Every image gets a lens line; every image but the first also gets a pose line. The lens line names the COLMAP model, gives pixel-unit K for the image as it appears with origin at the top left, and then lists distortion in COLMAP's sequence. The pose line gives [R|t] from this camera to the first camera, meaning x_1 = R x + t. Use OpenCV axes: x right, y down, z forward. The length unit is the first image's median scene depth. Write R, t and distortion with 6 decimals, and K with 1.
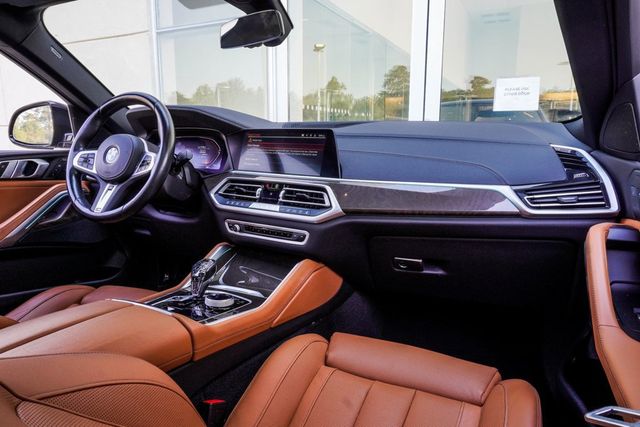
lens RADIAL K [[444.1, 0, 320.9], [0, 444.1, 214.5], [0, 0, 1]] dist [-0.029441, -0.001707]
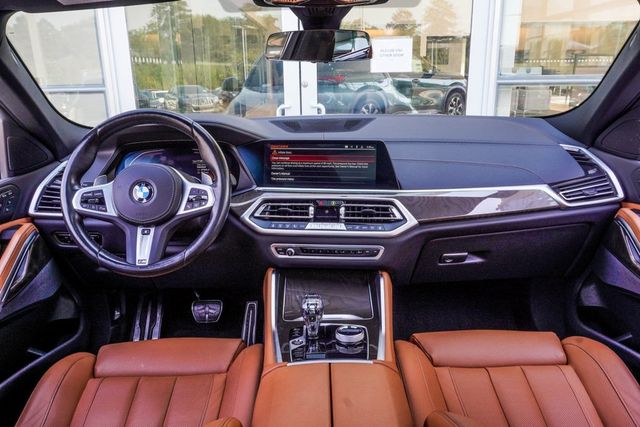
lens RADIAL K [[510.8, 0, 320.9], [0, 510.8, 213.4], [0, 0, 1]] dist [-0.028629, 0.000589]
pose [[0.890479, -0.146216, 0.430892, -0.637007], [0.102982, 0.987154, 0.122151, -0.189857], [-0.443218, -0.064399, 0.894098, 0.018270]]
